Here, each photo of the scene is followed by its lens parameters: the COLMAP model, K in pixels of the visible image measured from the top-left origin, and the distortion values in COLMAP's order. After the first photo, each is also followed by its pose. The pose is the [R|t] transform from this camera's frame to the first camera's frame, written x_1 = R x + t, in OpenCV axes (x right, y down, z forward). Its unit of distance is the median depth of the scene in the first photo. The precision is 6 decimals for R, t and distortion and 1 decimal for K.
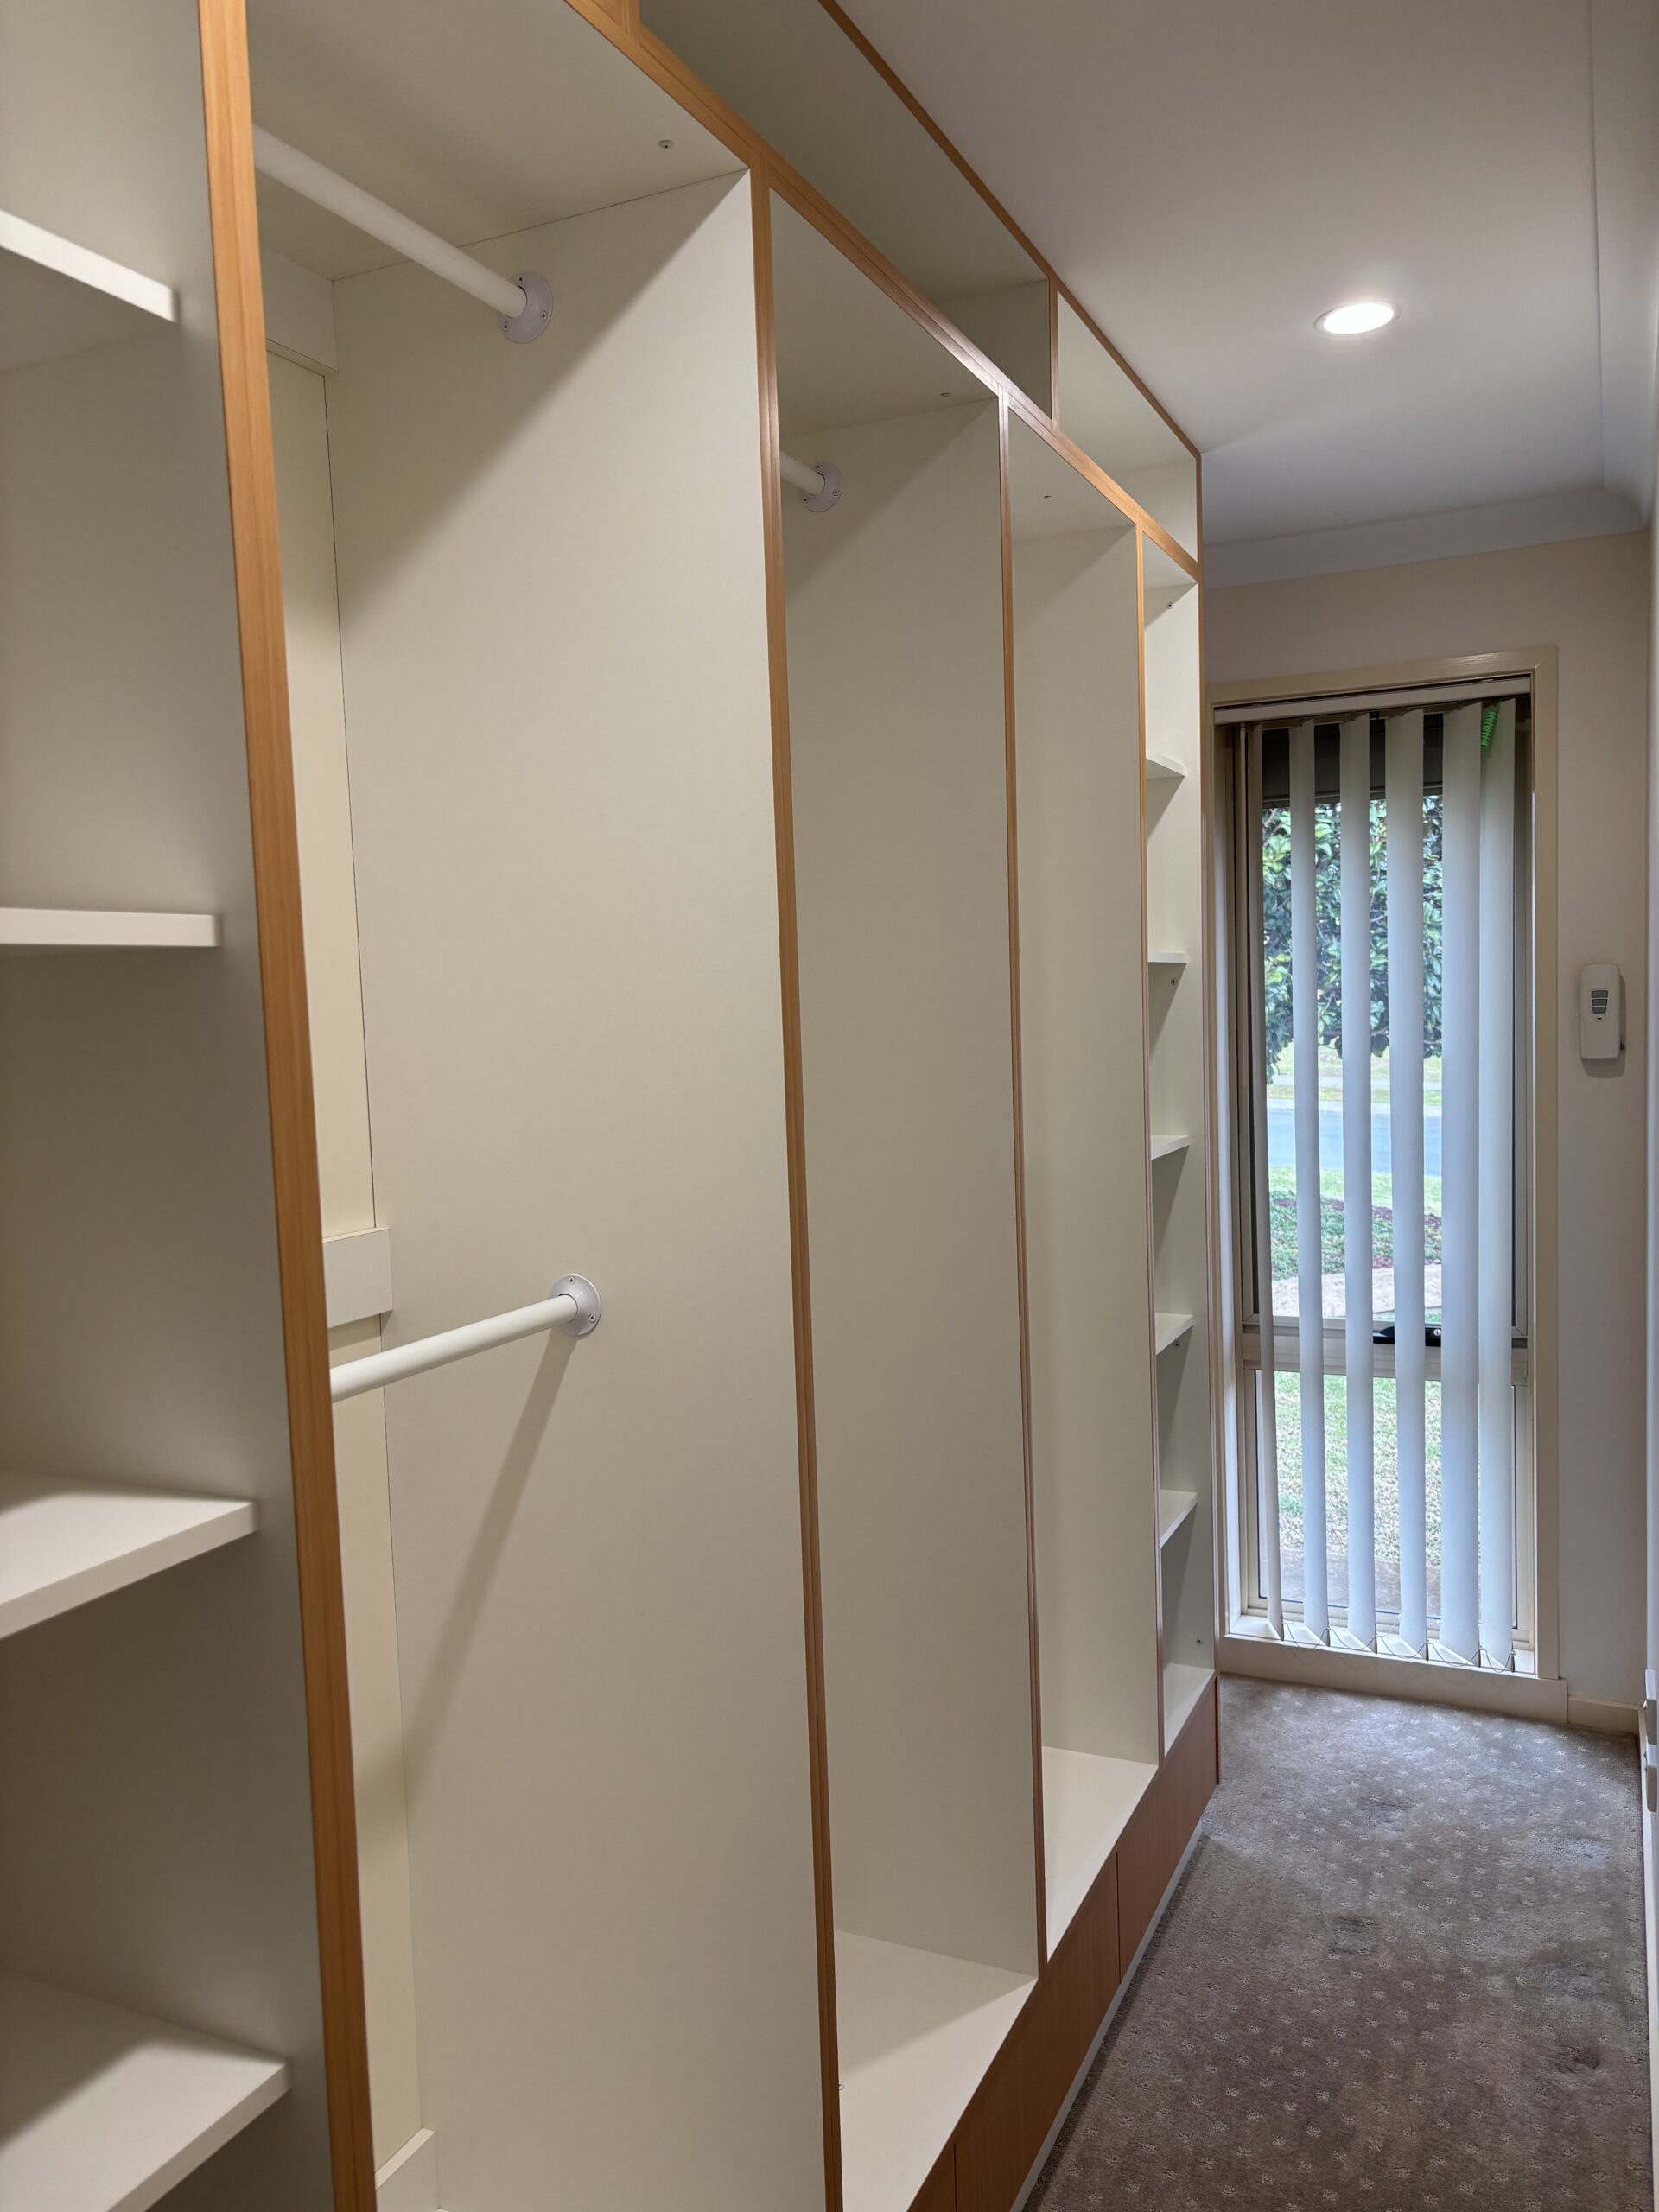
lens RADIAL K [[1662.8, 0, 828.3], [0, 1662.8, 1097.7], [0, 0, 1]] dist [0.048205, -0.050343]
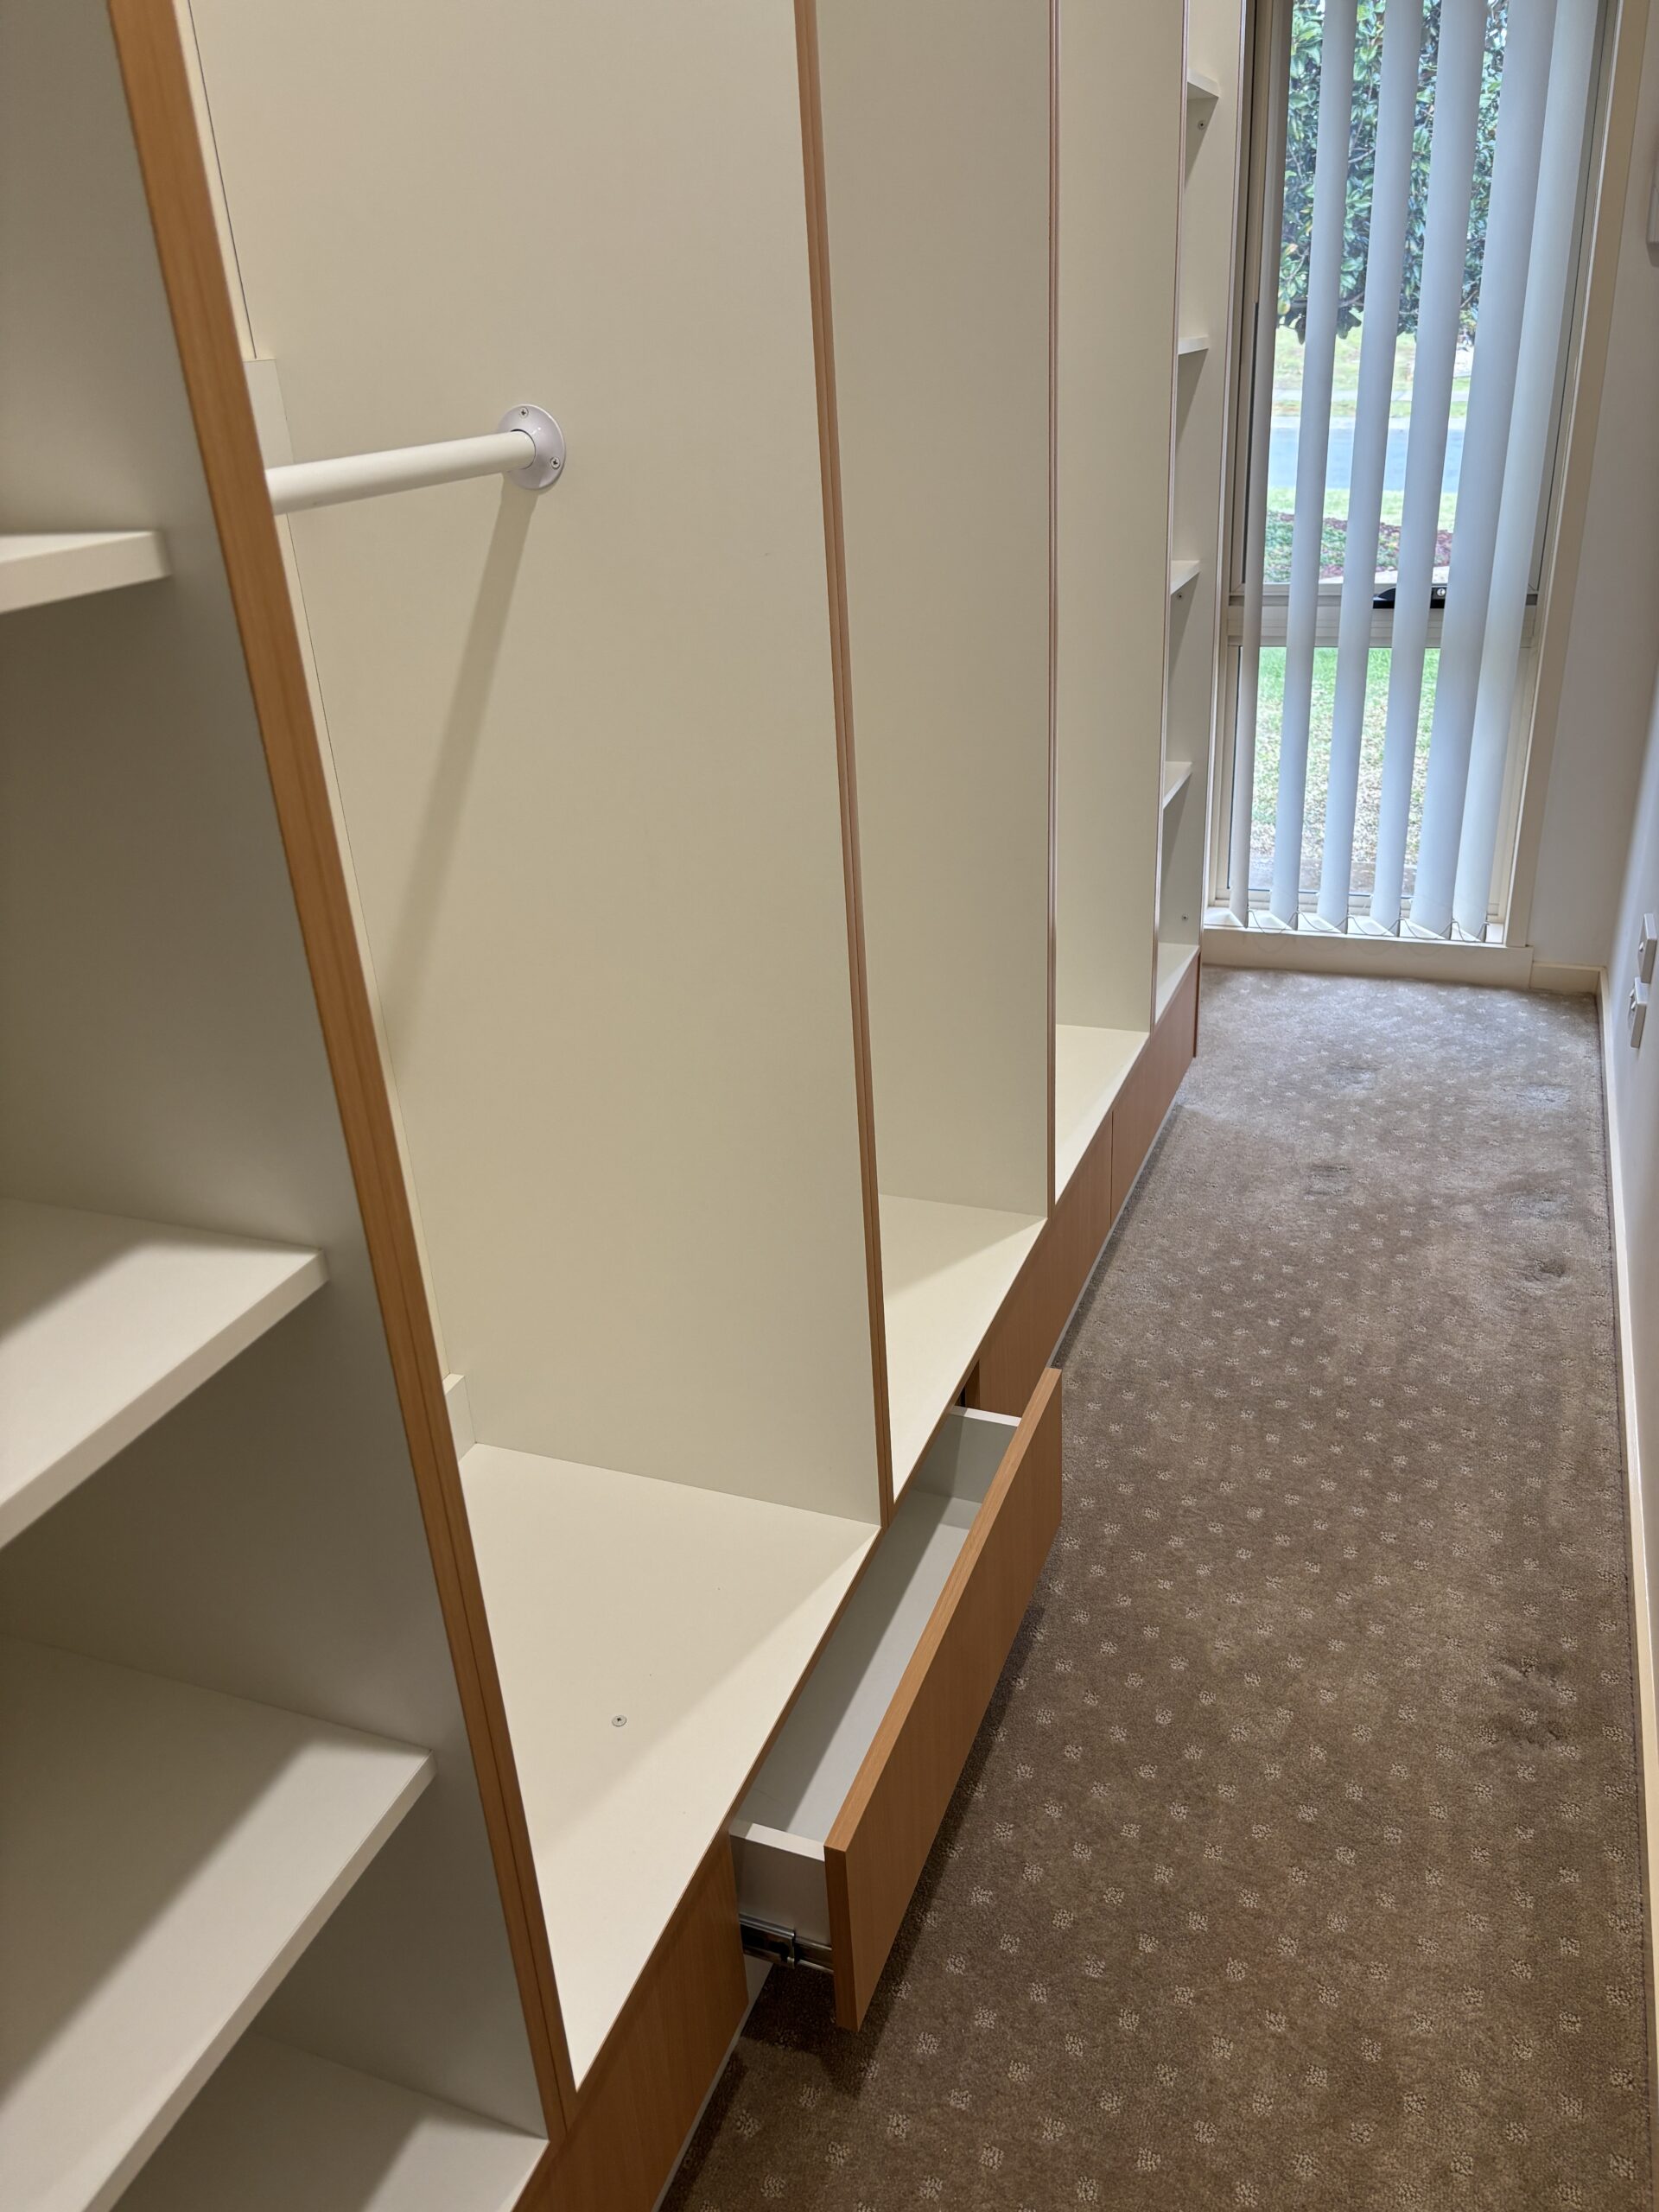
lens RADIAL K [[1662.8, 0, 835.0], [0, 1662.8, 1104.2], [0, 0, 1]] dist [0.048205, -0.050343]
pose [[0.997343, -0.049253, 0.053677, -0.038338], [0.026463, 0.931430, 0.362956, 0.074562], [-0.067873, -0.360571, 0.930259, 0.085054]]
